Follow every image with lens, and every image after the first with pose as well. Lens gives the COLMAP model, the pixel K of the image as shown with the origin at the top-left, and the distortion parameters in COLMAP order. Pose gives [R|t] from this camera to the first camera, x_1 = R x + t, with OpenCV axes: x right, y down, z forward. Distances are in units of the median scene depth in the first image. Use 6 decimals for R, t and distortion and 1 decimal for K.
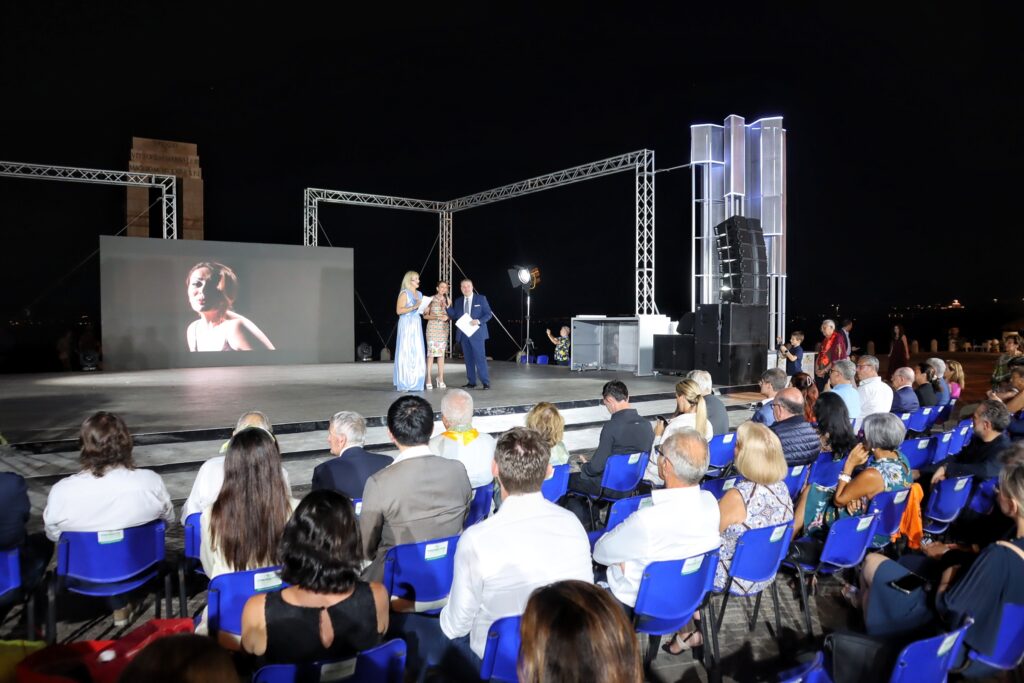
lens RADIAL K [[710.1, 0, 517.5], [0, 710.1, 344.0], [0, 0, 1]] dist [-0.124996, 0.082082]
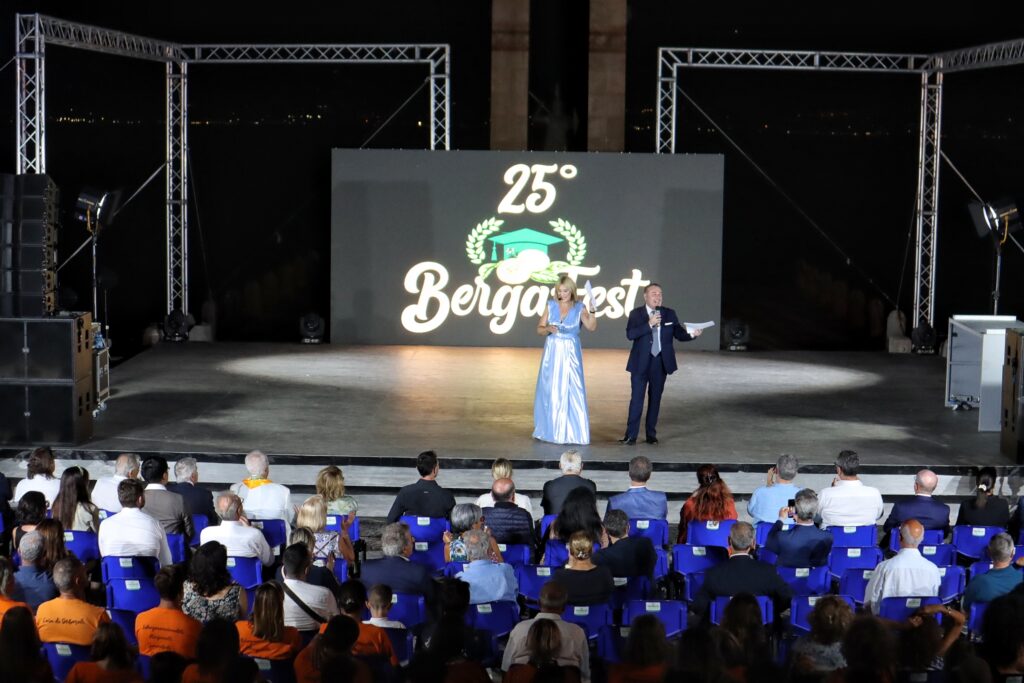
lens RADIAL K [[2014.9, 0, 512.9], [0, 2014.9, 309.0], [0, 0, 1]] dist [-0.199019, 0.038615]
pose [[0.808256, 0.066171, -0.585101, 0.672572], [-0.033992, 0.997252, 0.065826, -0.126453], [0.587849, -0.033316, 0.808284, -0.490365]]
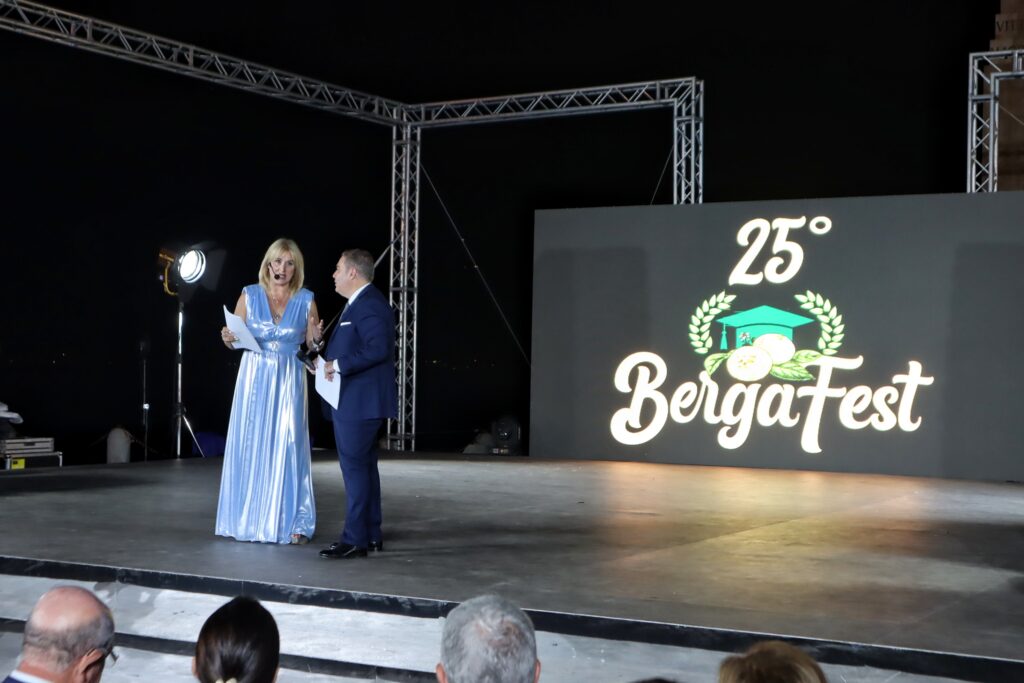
lens RADIAL K [[1554.7, 0, 518.3], [0, 1554.7, 342.3], [0, 0, 1]] dist [-0.013994, 0.144490]
pose [[0.434359, -0.006387, -0.900717, 0.464634], [-0.046414, 0.998488, -0.029463, -0.014952], [0.899543, 0.054604, 0.433405, 0.417114]]
